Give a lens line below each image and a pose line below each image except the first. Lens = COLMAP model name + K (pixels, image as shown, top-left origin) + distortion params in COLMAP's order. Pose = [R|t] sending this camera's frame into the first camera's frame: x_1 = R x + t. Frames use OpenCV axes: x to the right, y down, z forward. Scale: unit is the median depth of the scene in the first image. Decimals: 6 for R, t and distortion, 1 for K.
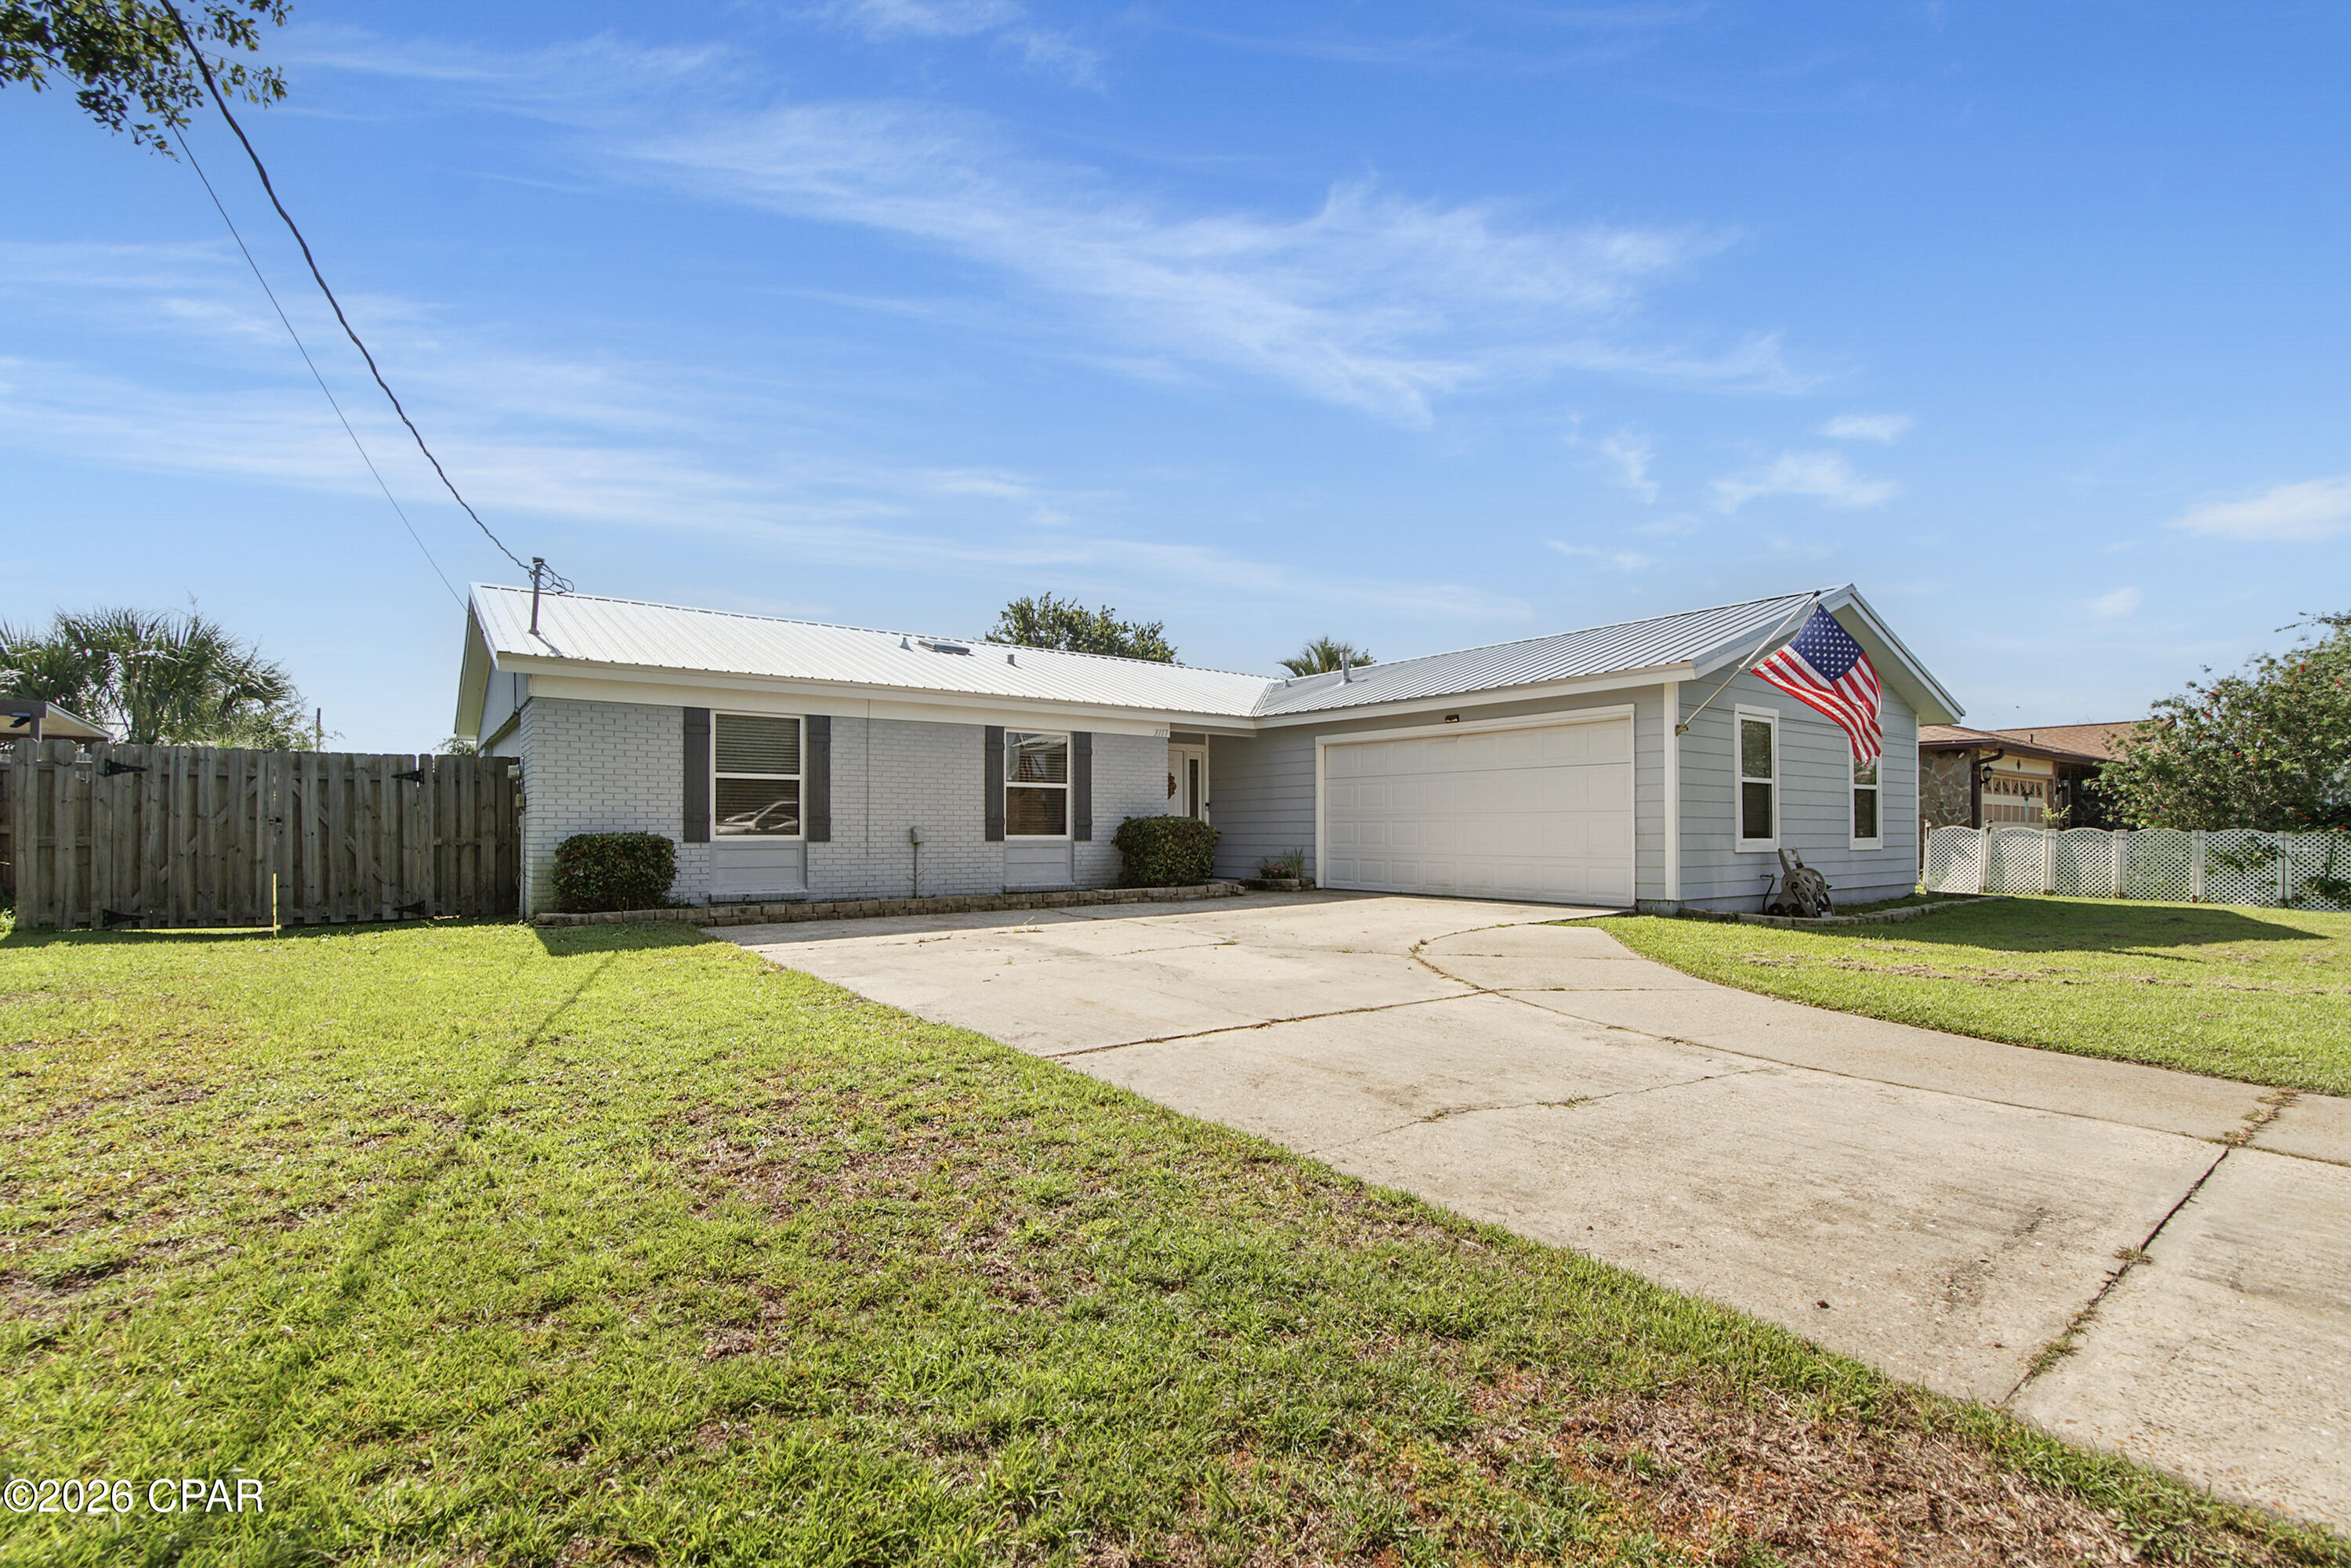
lens RADIAL K [[1051.8, 0, 1162.6], [0, 1051.8, 783.3], [0, 0, 1]] dist [-0.001589, 0.000890]
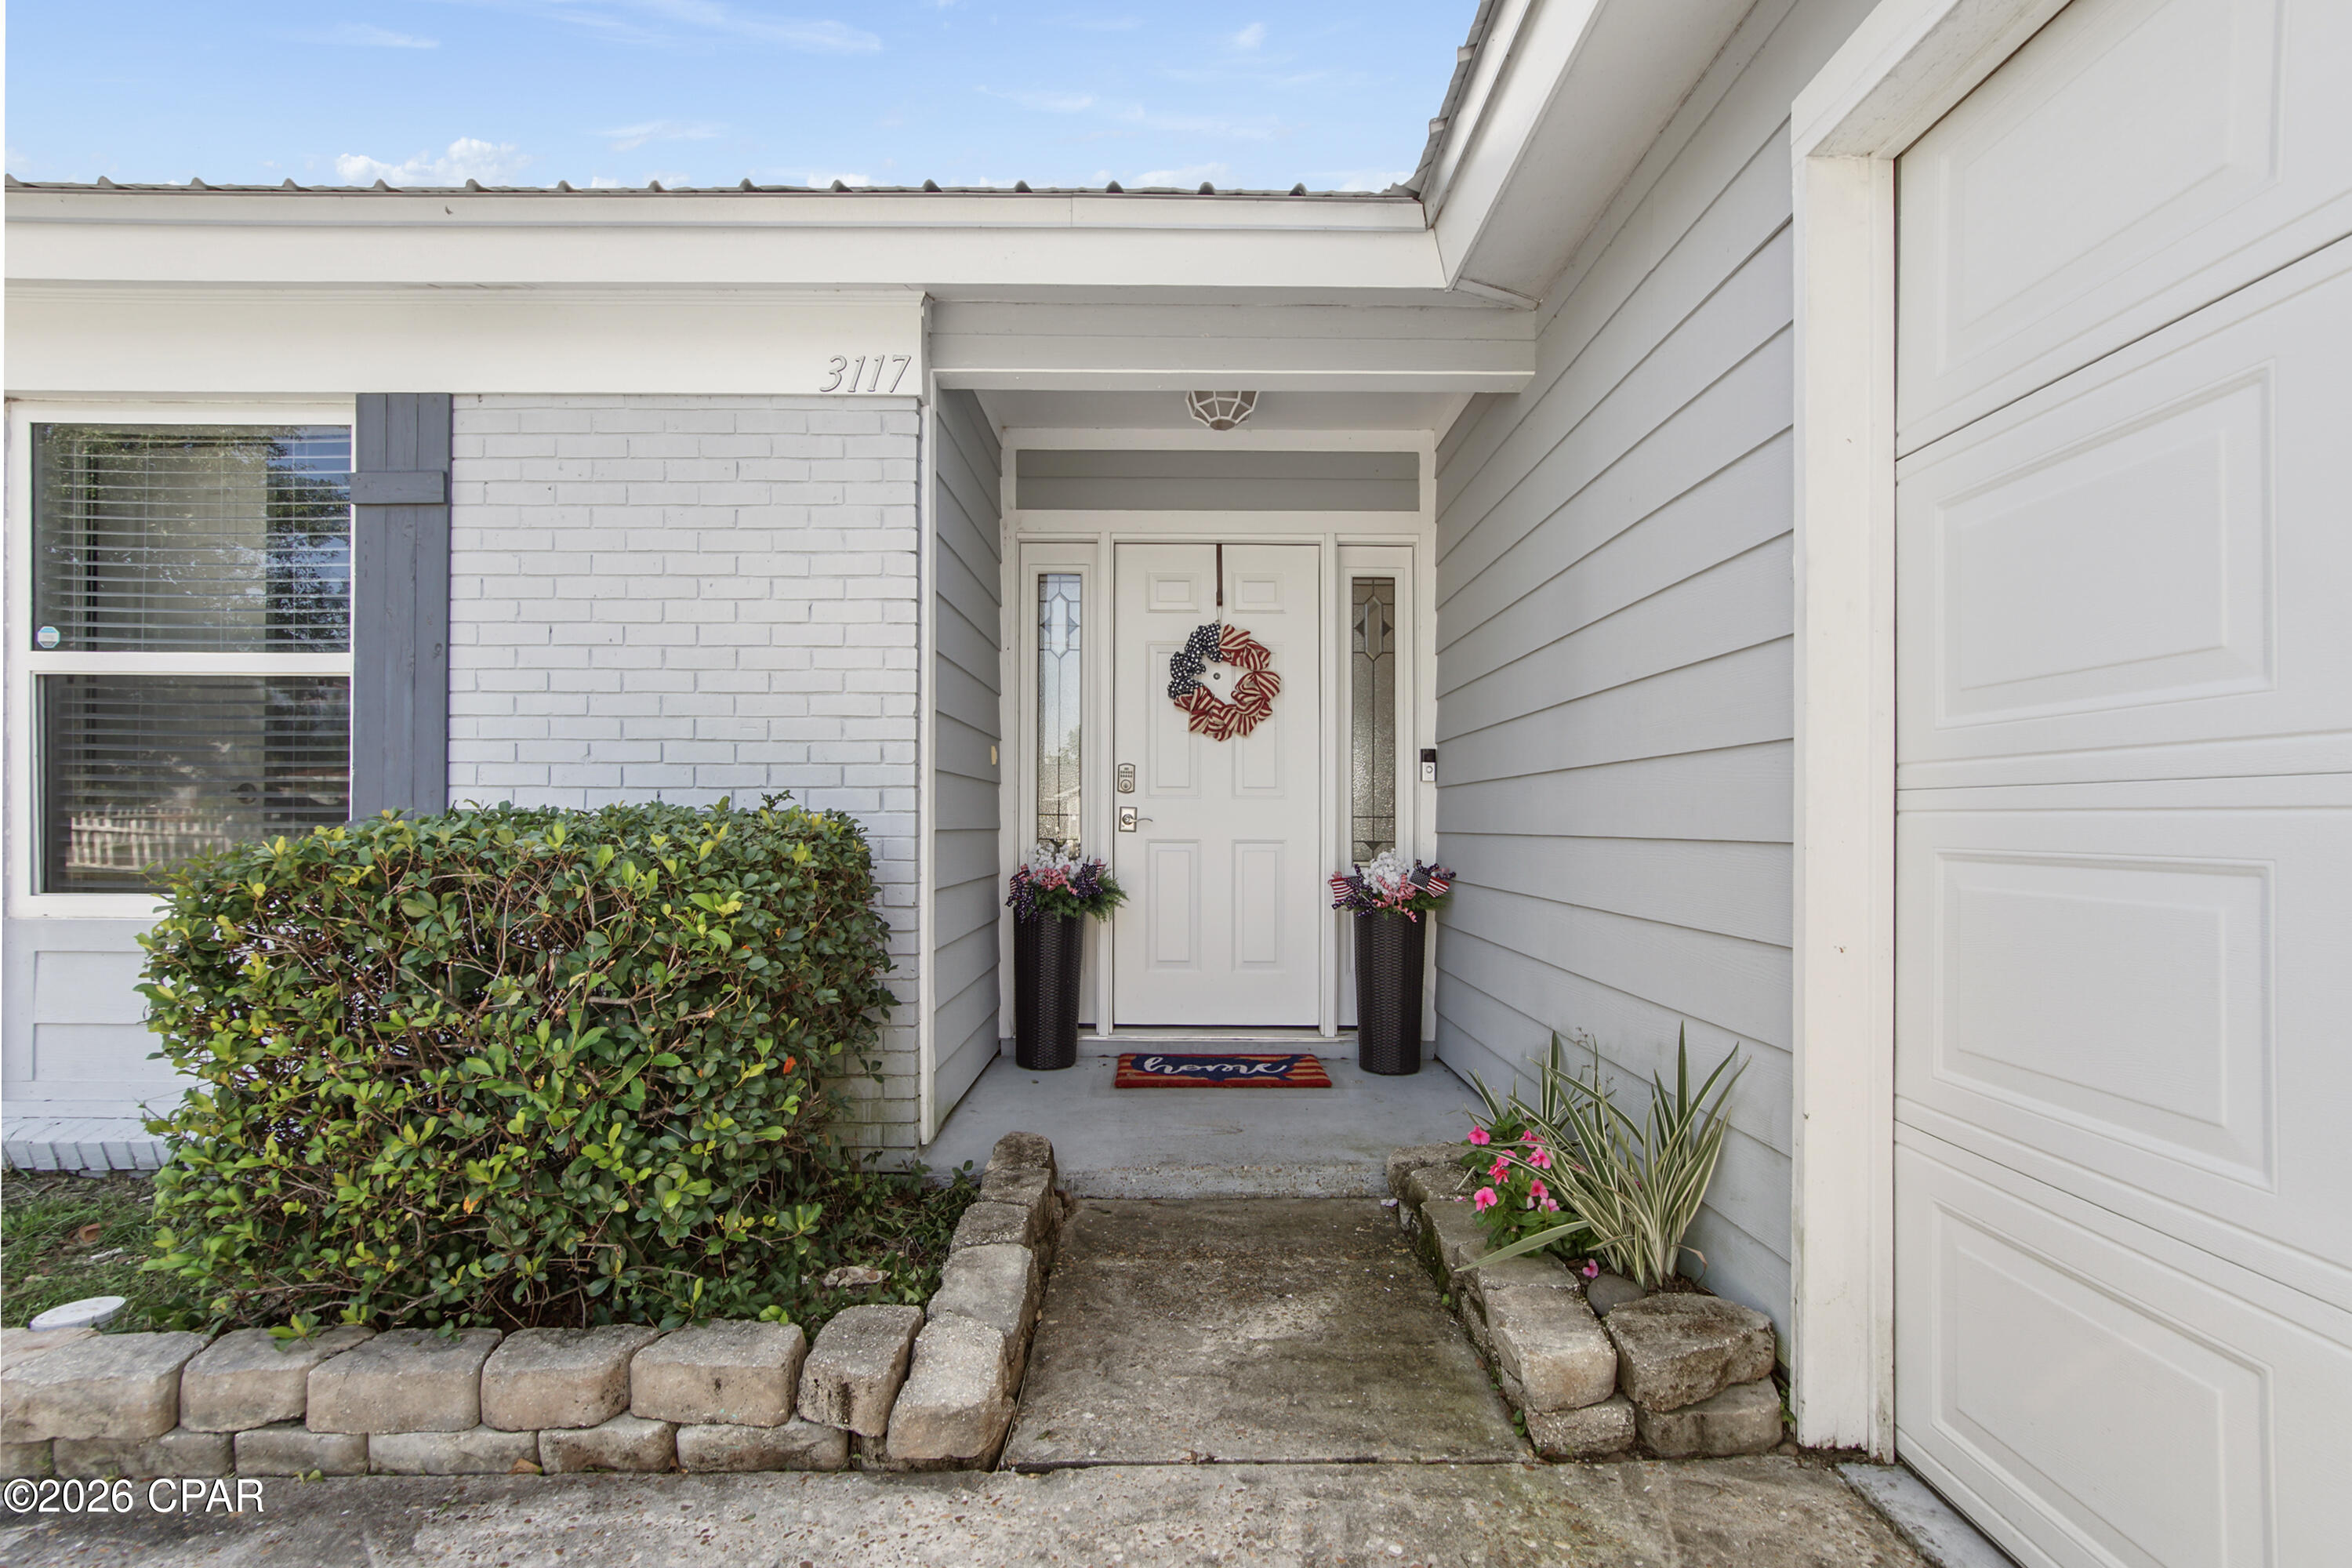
lens RADIAL K [[1052.3, 0, 1163.1], [0, 1052.3, 783.3], [0, 0, 1]] dist [-0.001589, 0.000890]
pose [[0.807287, -0.012180, -0.590033, 0.173833], [0.019117, 0.999802, 0.005518, 0.031128], [0.589849, -0.015734, 0.807360, 0.981524]]
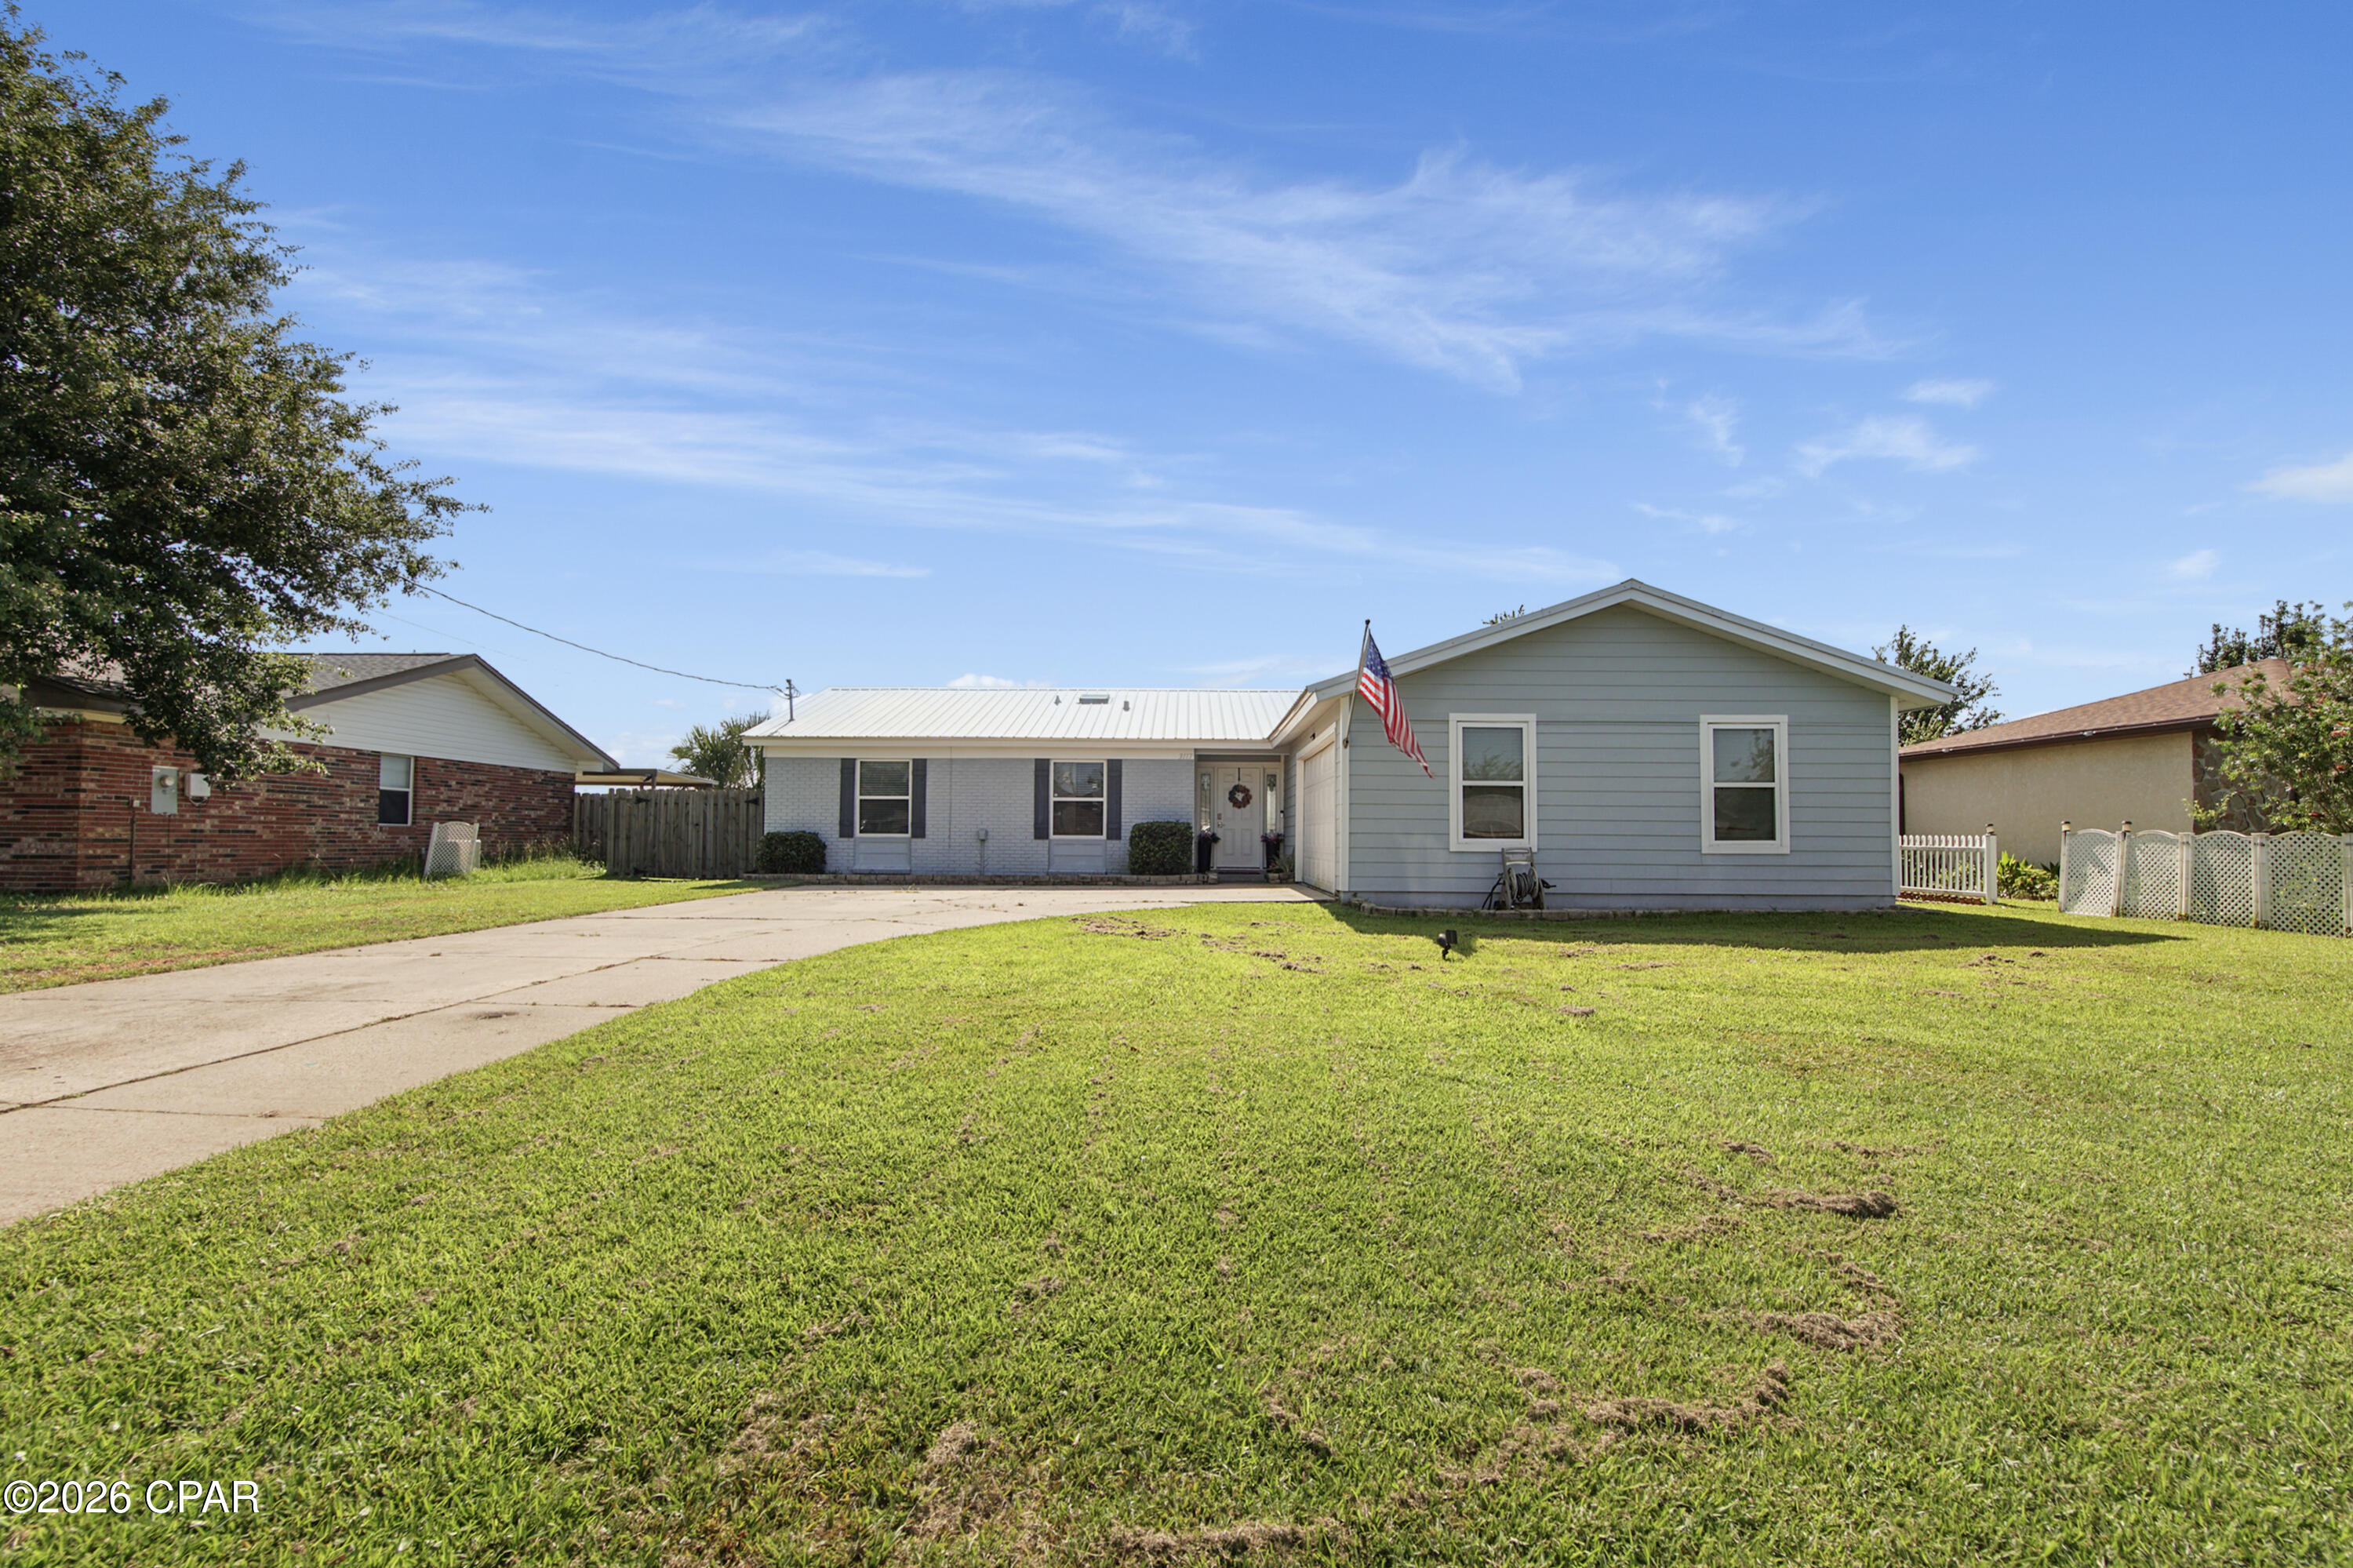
lens RADIAL K [[1052.8, 0, 1163.6], [0, 1052.8, 783.3], [0, 0, 1]] dist [-0.001589, 0.000890]
pose [[0.790084, -0.027077, -0.612400, 0.853228], [0.021389, 0.999633, -0.016603, 0.006562], [0.612625, 0.000019, 0.790374, -0.030831]]
